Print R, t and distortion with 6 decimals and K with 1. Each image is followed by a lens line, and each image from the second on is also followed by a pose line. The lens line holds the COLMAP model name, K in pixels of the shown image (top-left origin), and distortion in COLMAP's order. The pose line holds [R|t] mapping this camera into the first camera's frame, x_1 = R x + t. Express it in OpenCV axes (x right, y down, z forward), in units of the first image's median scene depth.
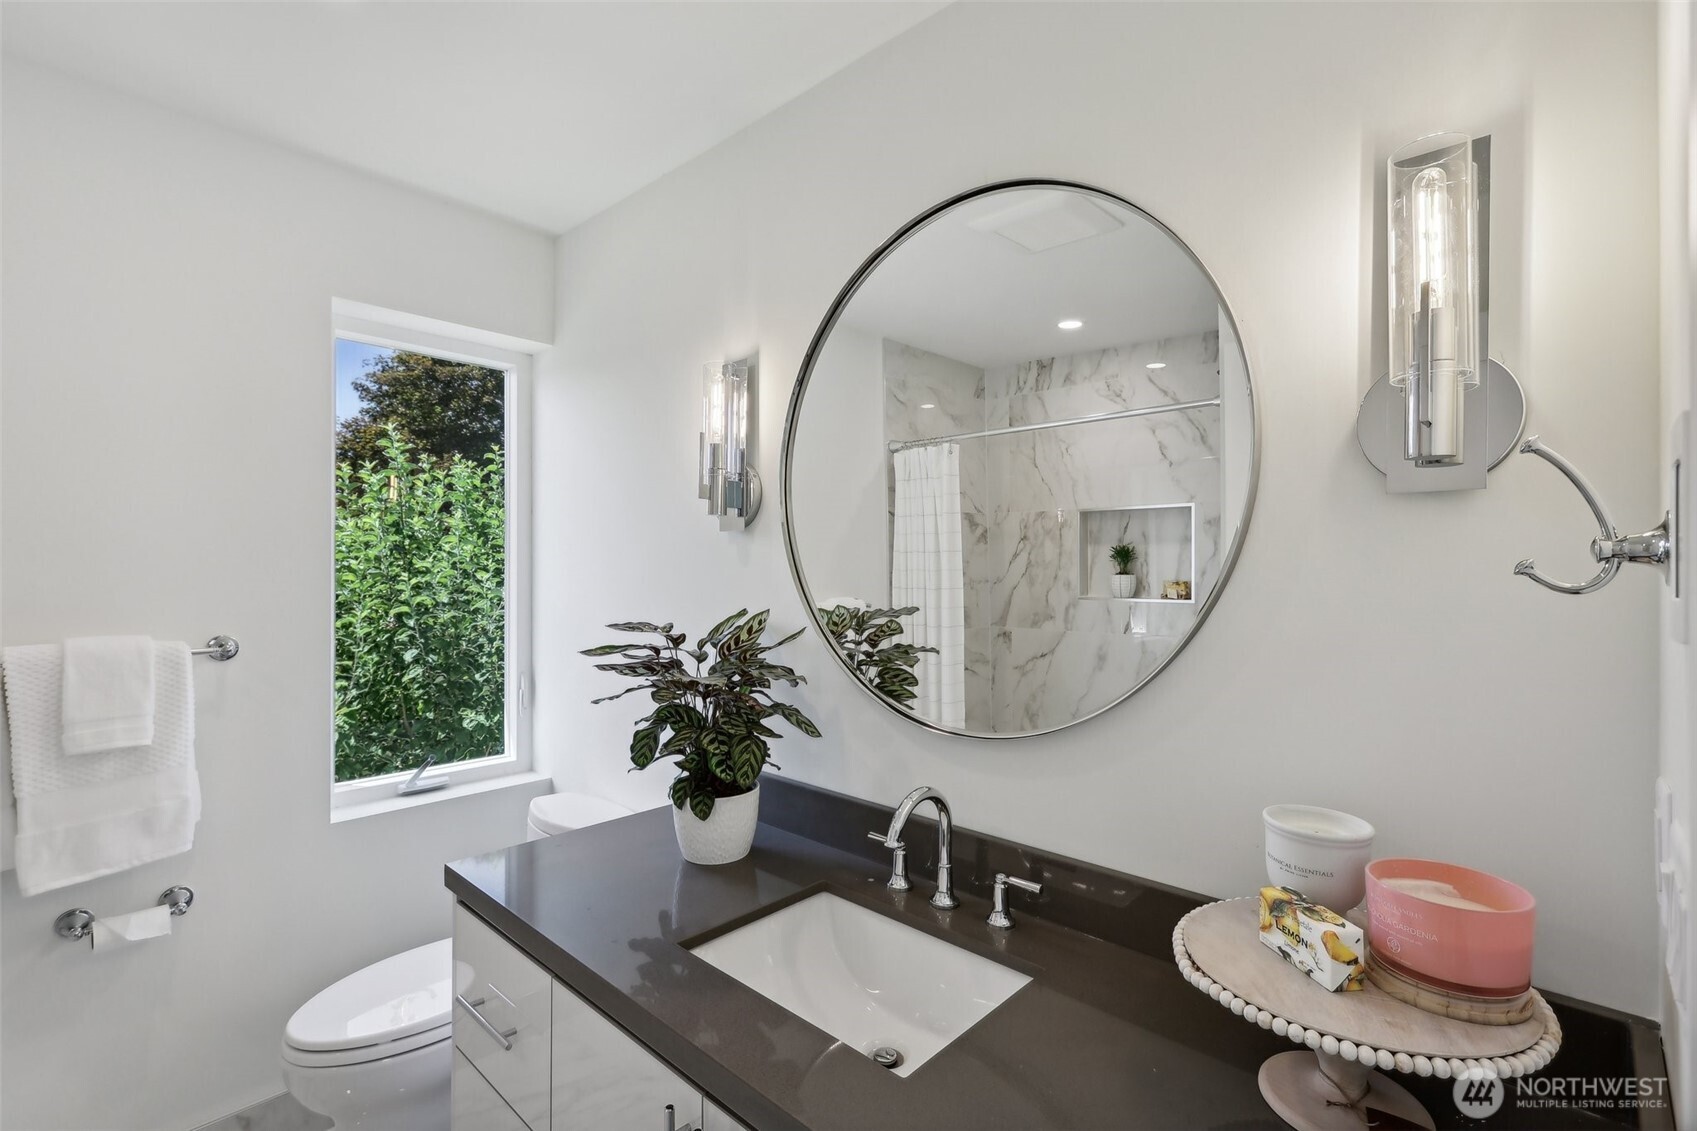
lens RADIAL K [[758.6, 0, 870.3], [0, 758.6, 583.8], [0, 0, 1]] dist [-0.002367, 0.000101]
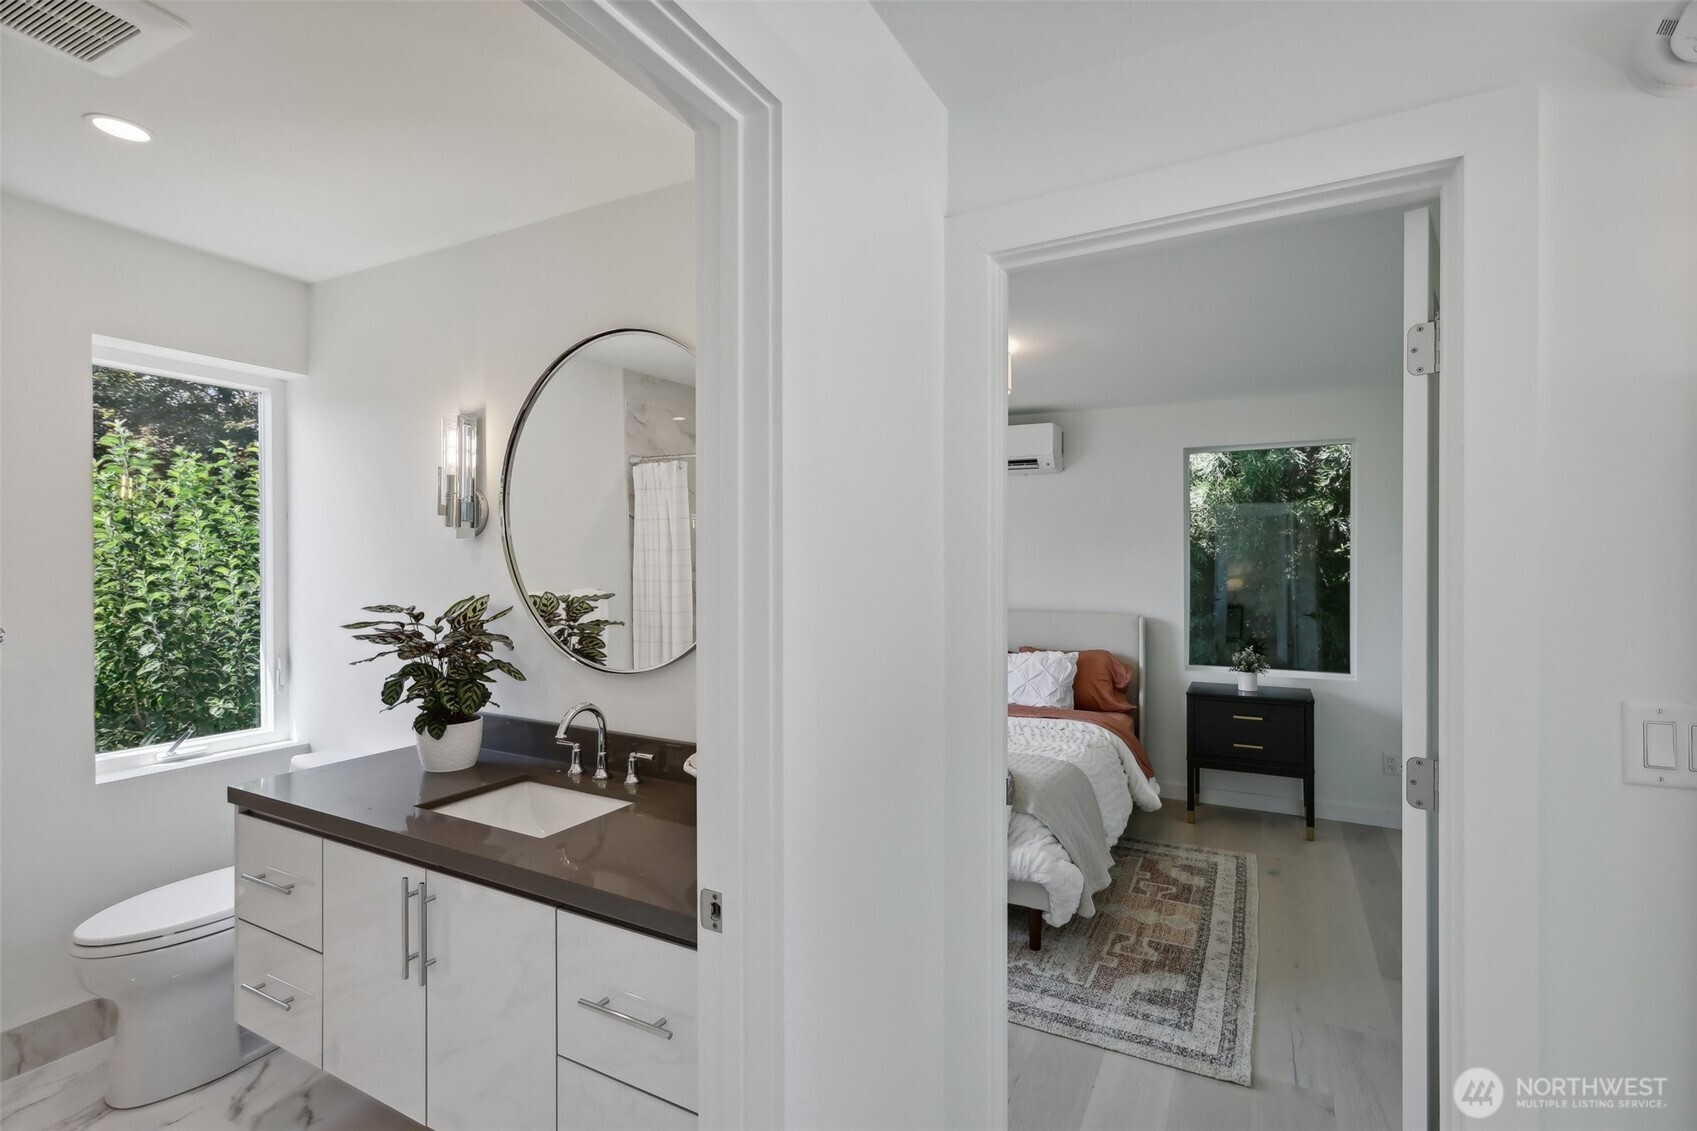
lens RADIAL K [[762.6, 0, 848.7], [0, 762.6, 573.1], [0, 0, 1]] dist [0.001847, 0.001563]
pose [[0.971499, -0.006519, 0.236954, 0.165631], [0.007974, 0.999955, -0.005185, 0.004926], [-0.236910, 0.006927, 0.971507, -0.503006]]
